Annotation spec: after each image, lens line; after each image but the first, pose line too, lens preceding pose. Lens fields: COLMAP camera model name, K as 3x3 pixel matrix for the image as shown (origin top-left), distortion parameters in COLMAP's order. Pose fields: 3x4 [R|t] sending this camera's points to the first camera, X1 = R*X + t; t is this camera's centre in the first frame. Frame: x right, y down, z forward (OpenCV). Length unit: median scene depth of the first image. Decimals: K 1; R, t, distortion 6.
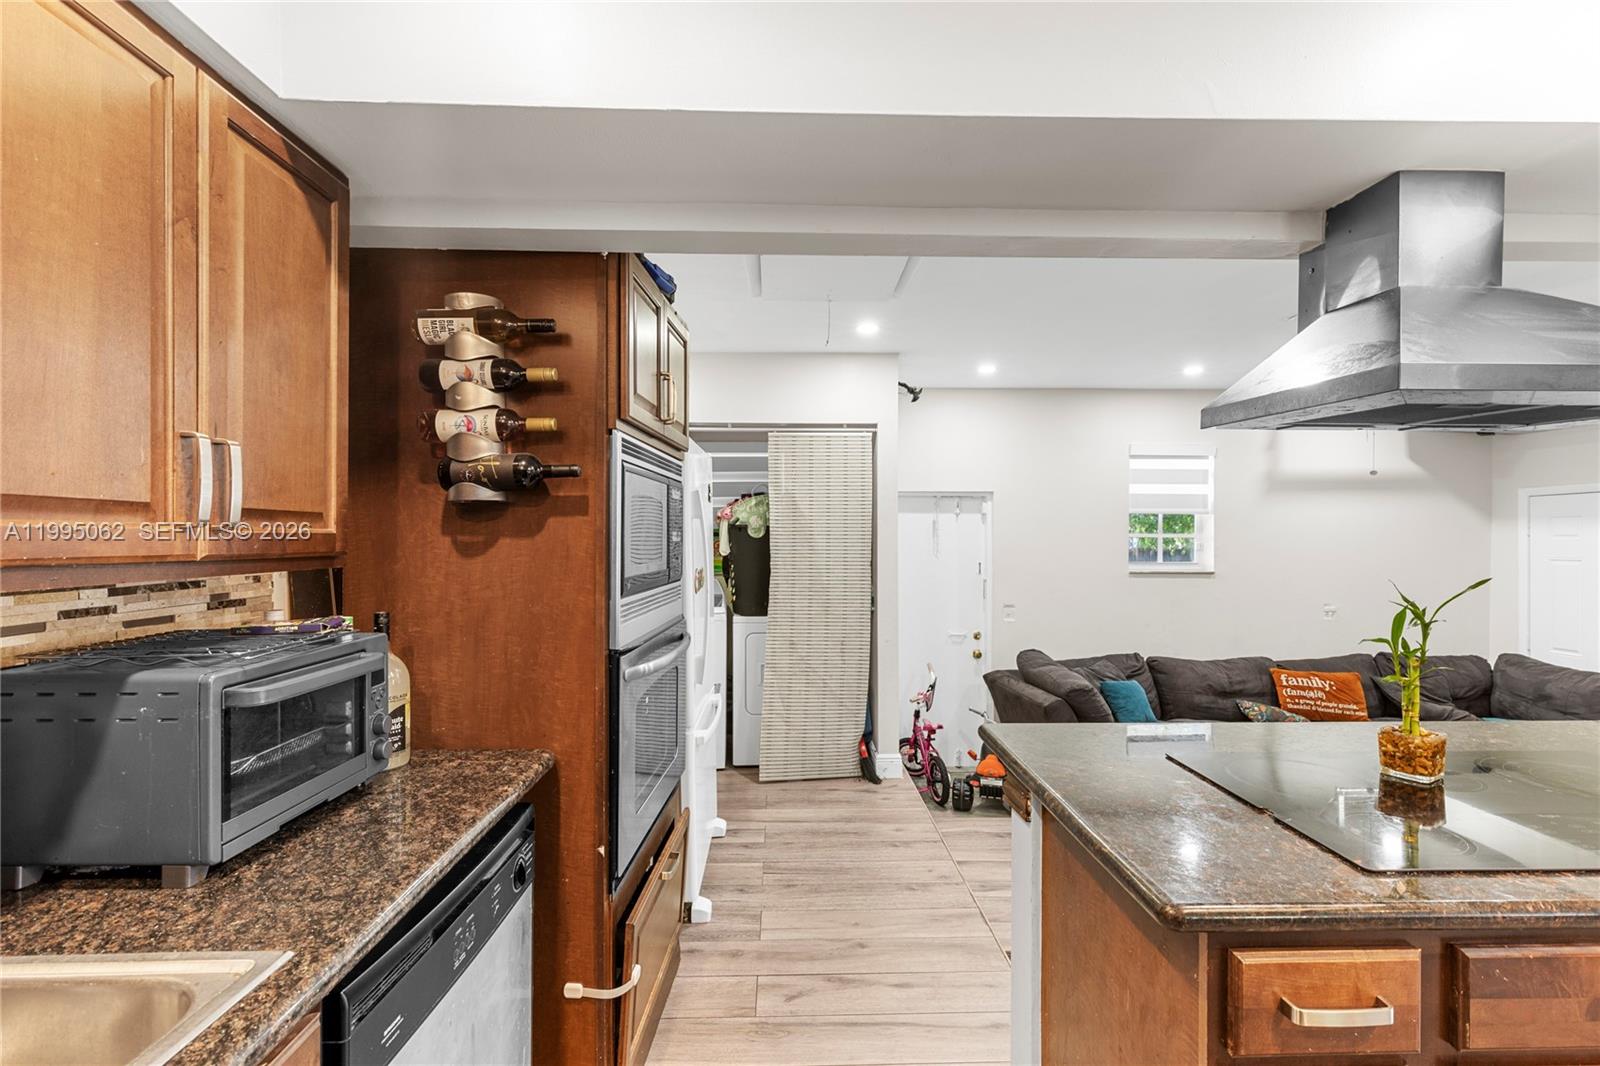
lens RADIAL K [[722.3, 0, 802.0], [0, 722.3, 539.6], [0, 0, 1]] dist [0.001796, -0.000354]
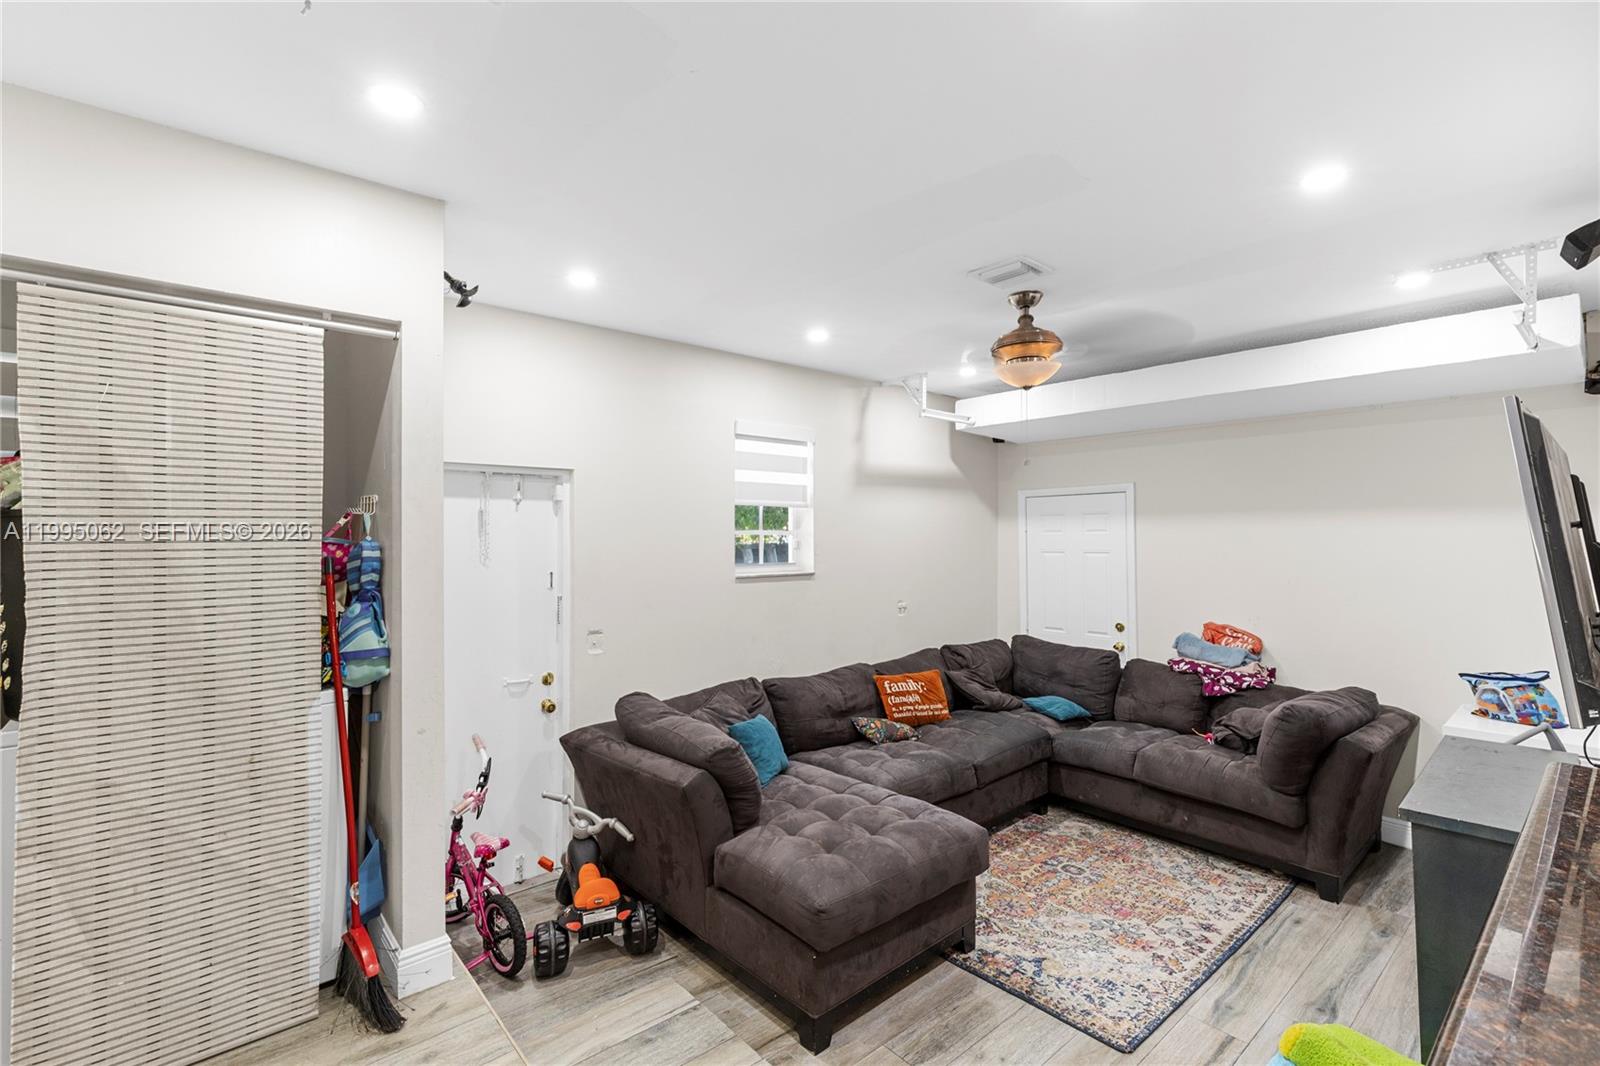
lens RADIAL K [[716.3, 0, 802.1], [0, 716.3, 524.9], [0, 0, 1]] dist [0.003333, -0.000391]
pose [[0.773902, 0.003474, 0.633296, -0.000808], [0.006814, 0.999881, -0.013811, -0.002427], [-0.633268, 0.015004, 0.773787, 0.357476]]
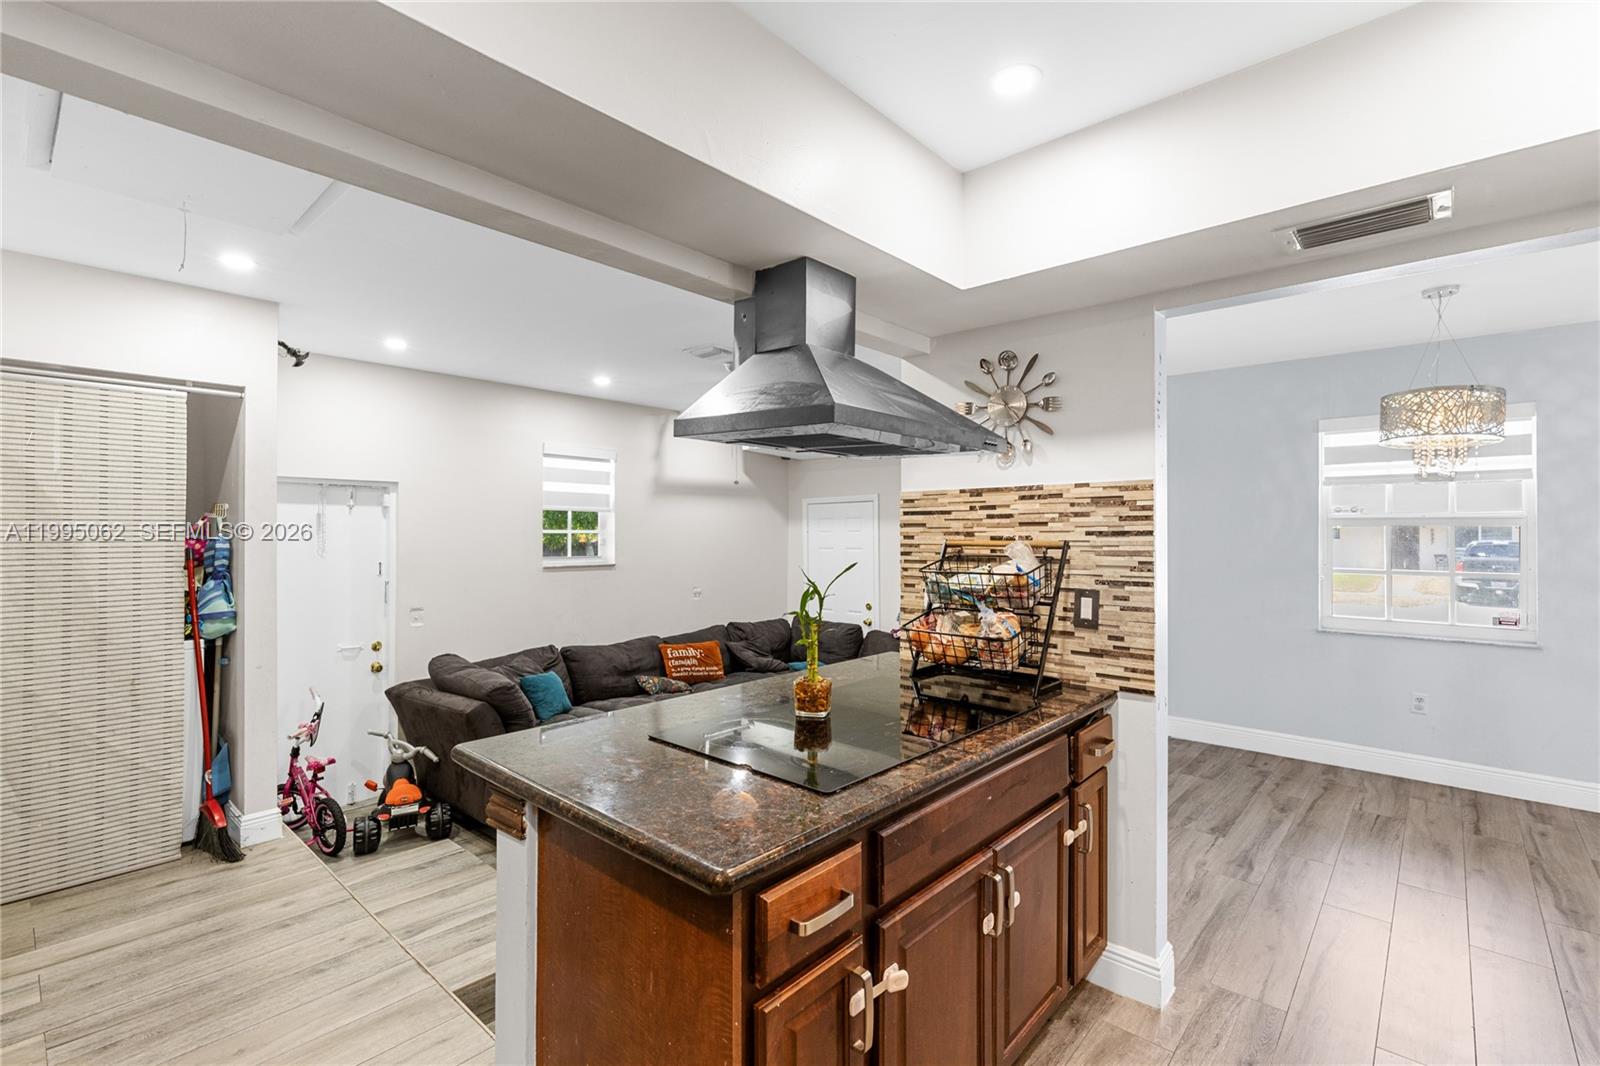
lens RADIAL K [[716.3, 0, 802.1], [0, 716.3, 524.9], [0, 0, 1]] dist [0.003333, -0.000391]
pose [[0.686906, 0.006429, 0.726717, -0.038592], [0.004108, 0.999911, -0.012729, -0.000637], [-0.726734, 0.011729, 0.686819, 0.033628]]
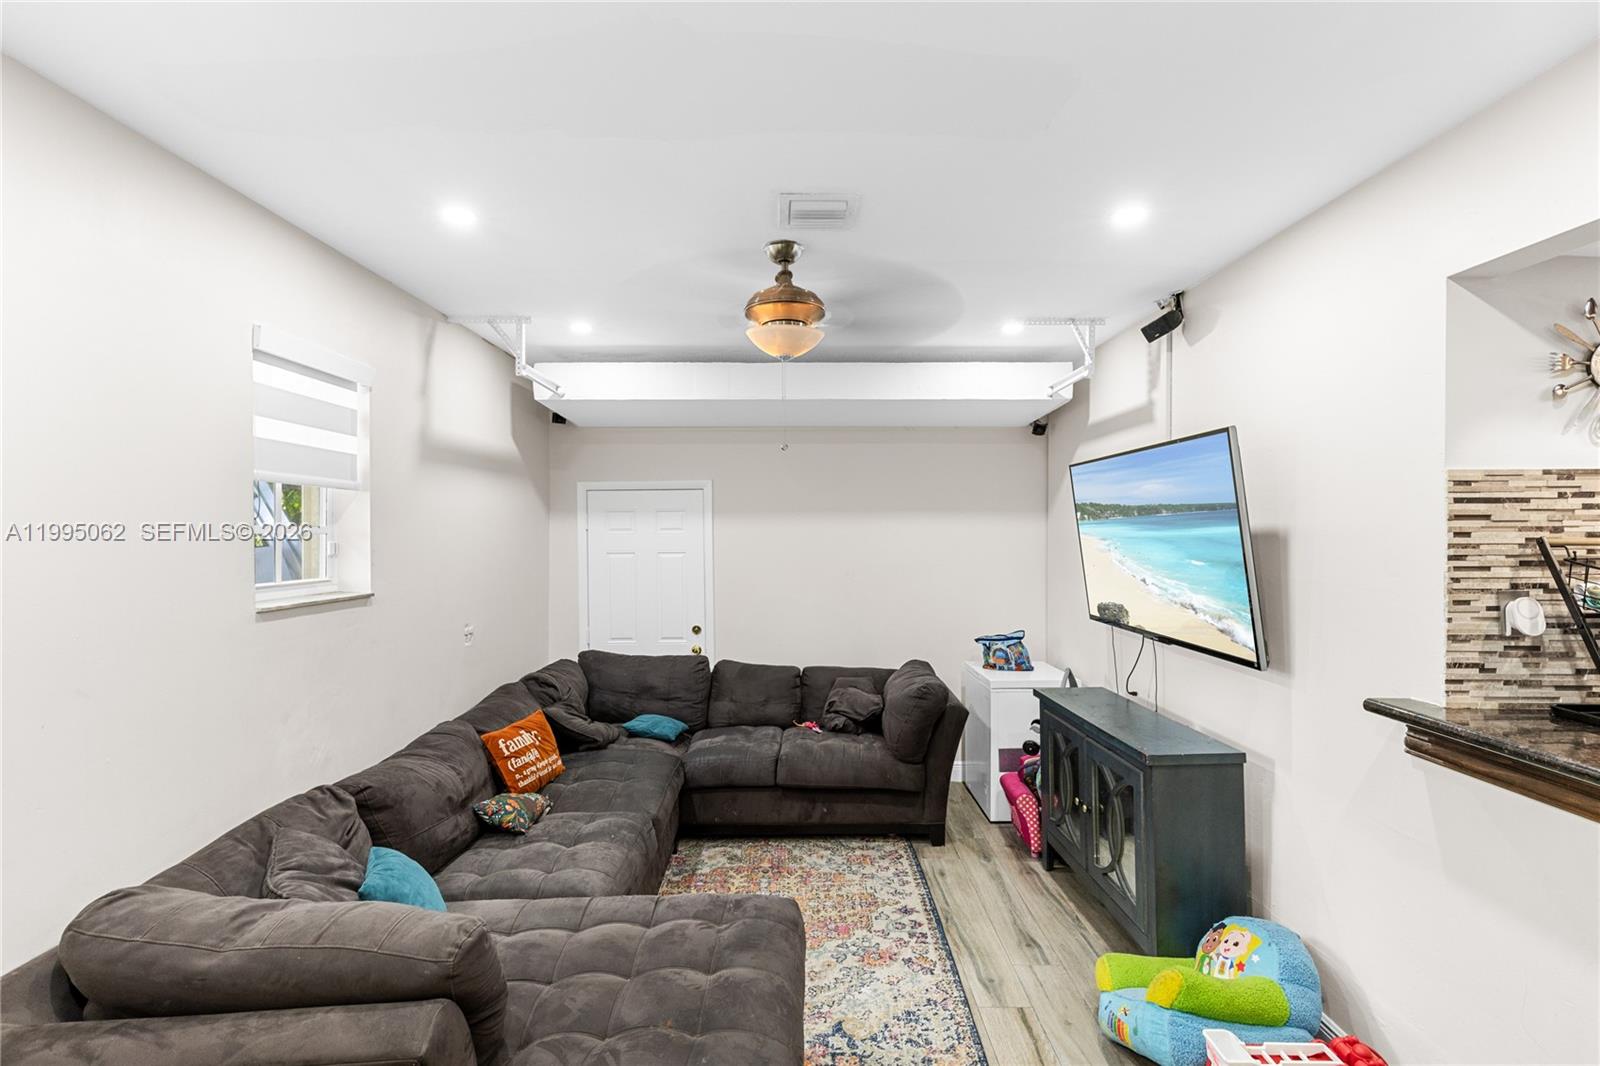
lens RADIAL K [[720.5, 0, 803.9], [0, 720.5, 536.2], [0, 0, 1]] dist [0.004633, -0.000717]
pose [[0.028204, -0.007882, 0.999571, 0.017829], [0.007099, 0.999945, 0.007685, -0.002446], [-0.999577, 0.006880, 0.028258, 0.710199]]
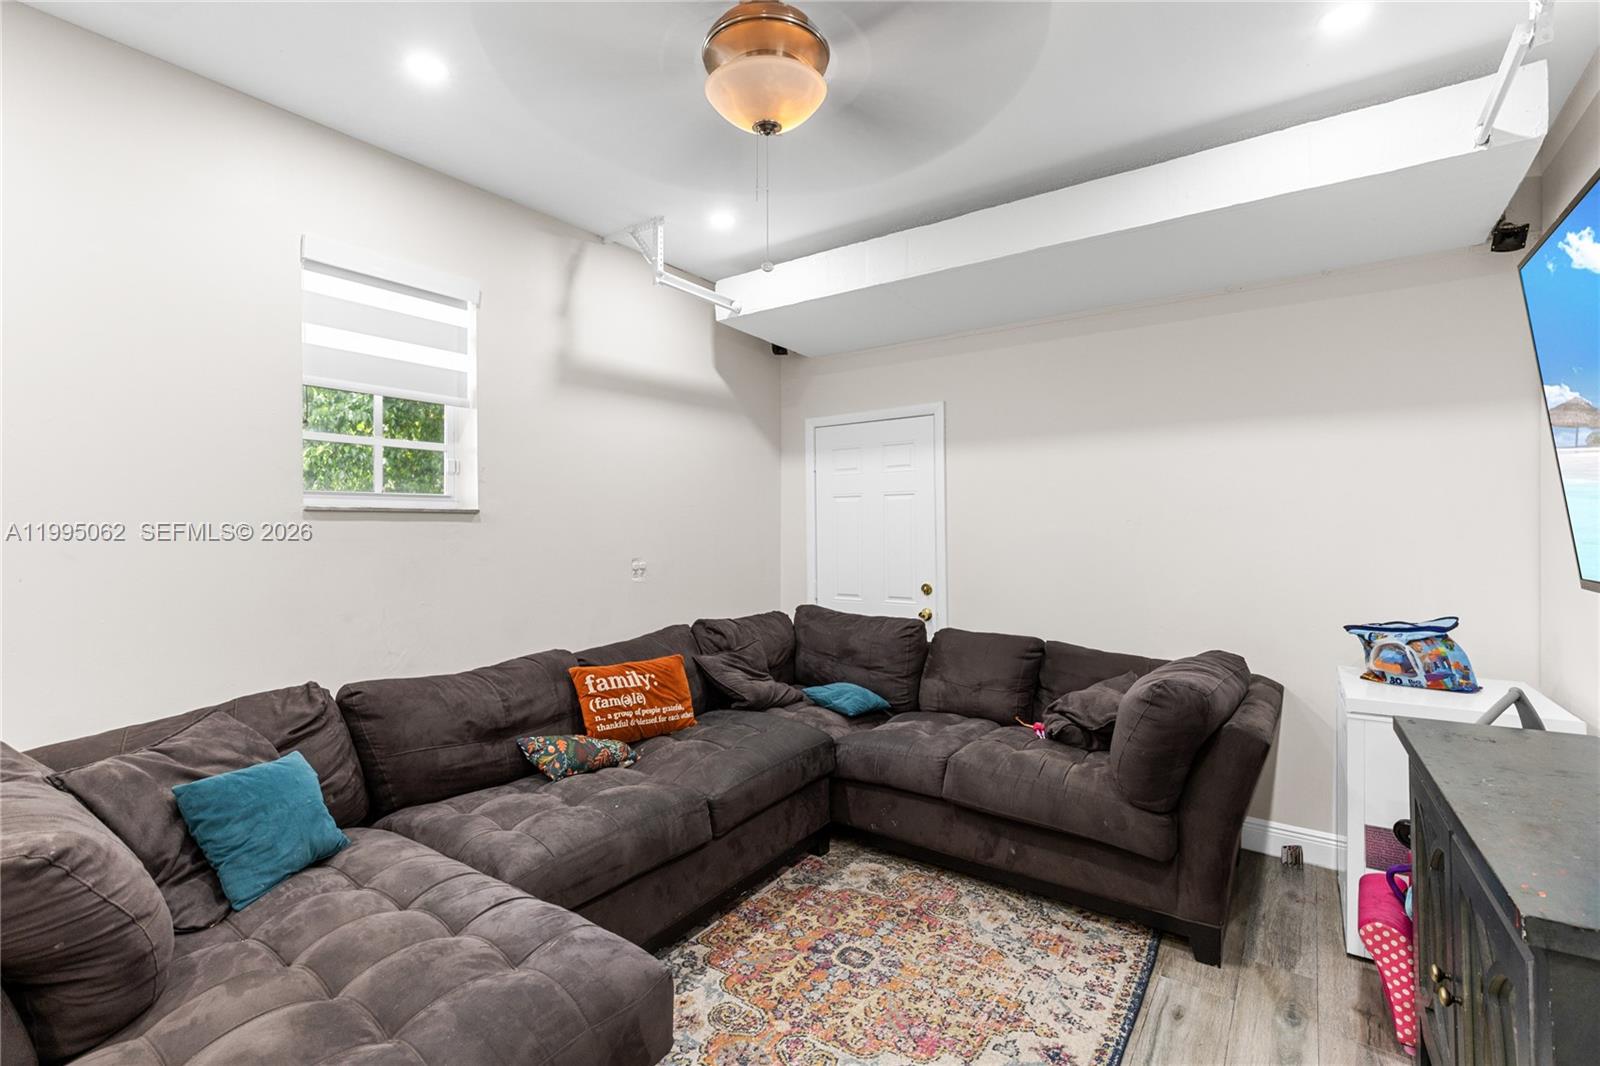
lens RADIAL K [[716.3, 0, 802.1], [0, 716.3, 524.9], [0, 0, 1]] dist [0.003333, -0.000391]
pose [[0.600393, -0.005399, 0.799687, 0.301345], [0.009047, 0.999959, -0.000041, 0.064053], [-0.799654, 0.007259, 0.600417, 0.507423]]
